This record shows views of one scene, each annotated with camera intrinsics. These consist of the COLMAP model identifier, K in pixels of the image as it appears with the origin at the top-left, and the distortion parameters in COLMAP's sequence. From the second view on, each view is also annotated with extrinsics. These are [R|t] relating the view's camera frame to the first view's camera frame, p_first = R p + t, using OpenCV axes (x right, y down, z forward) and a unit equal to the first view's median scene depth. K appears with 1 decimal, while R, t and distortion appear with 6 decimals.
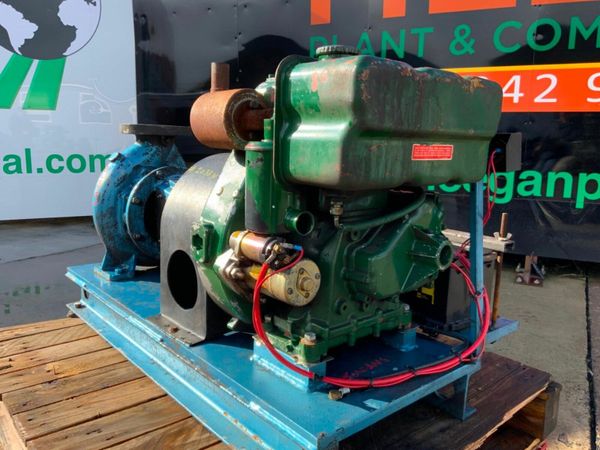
lens RADIAL K [[492.1, 0, 300.0], [0, 492.1, 225.0], [0, 0, 1]] dist [0.078094, -0.173837]
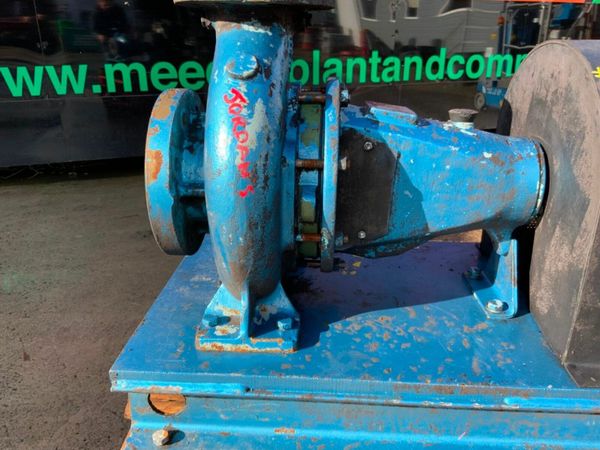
lens RADIAL K [[492.1, 0, 300.0], [0, 492.1, 225.0], [0, 0, 1]] dist [0.078094, -0.173837]
pose [[0.682041, -0.282101, 0.674714, -0.215146], [0.138841, 0.955775, 0.259265, -0.038015], [-0.718014, -0.083151, 0.691044, 0.230083]]
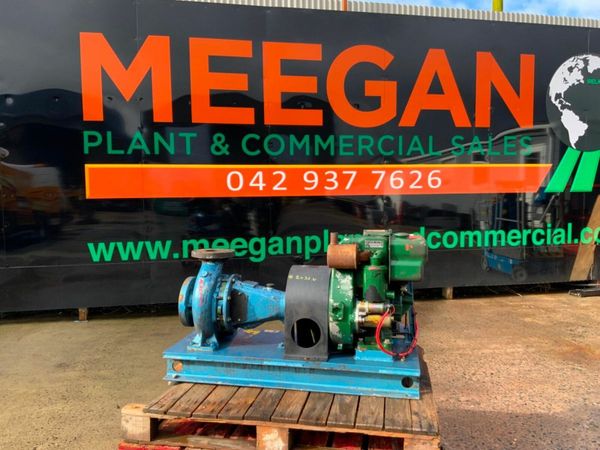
lens RADIAL K [[492.1, 0, 300.0], [0, 492.1, 225.0], [0, 0, 1]] dist [0.078094, -0.173837]
pose [[0.775881, -0.067957, 0.627208, -0.377253], [0.132739, 0.989511, -0.056992, -0.054073], [-0.616756, 0.127474, 0.776764, -0.154147]]
